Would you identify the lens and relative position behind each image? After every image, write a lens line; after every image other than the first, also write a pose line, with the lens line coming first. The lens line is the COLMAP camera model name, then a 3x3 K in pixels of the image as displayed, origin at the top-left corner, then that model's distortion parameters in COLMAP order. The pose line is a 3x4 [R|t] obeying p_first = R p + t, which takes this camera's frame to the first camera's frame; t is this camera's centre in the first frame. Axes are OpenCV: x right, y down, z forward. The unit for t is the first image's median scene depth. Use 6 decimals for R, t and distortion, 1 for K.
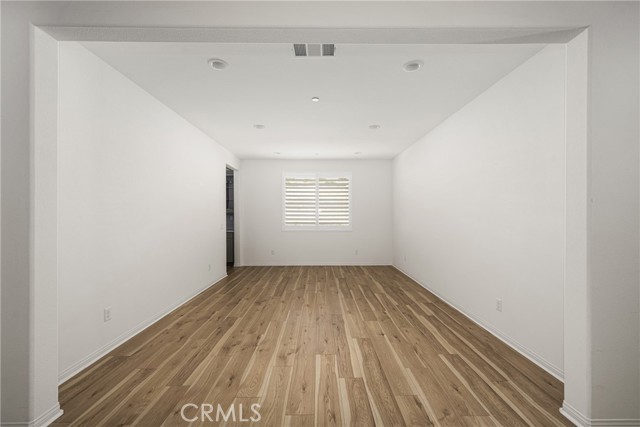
lens RADIAL K [[276.6, 0, 323.5], [0, 276.6, 214.5], [0, 0, 1]] dist [0.008247, 0.000105]
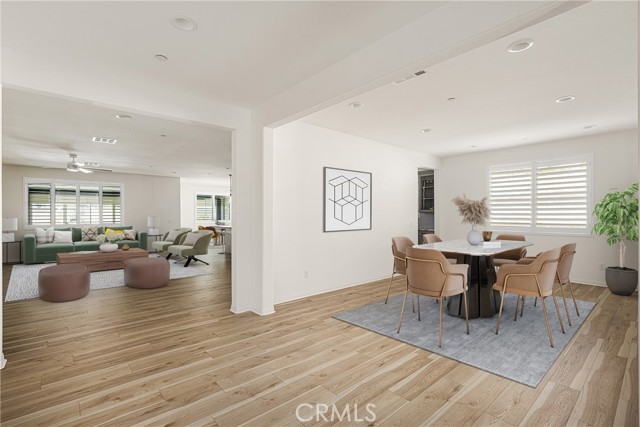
lens RADIAL K [[295.9, 0, 313.6], [0, 295.9, 220.5], [0, 0, 1]] dist [0.030620, 0.000589]
pose [[0.648605, 0.011742, -0.761035, 0.555626], [0.006237, 0.999765, 0.020741, -0.002920], [0.761100, -0.018199, 0.648380, -0.109862]]
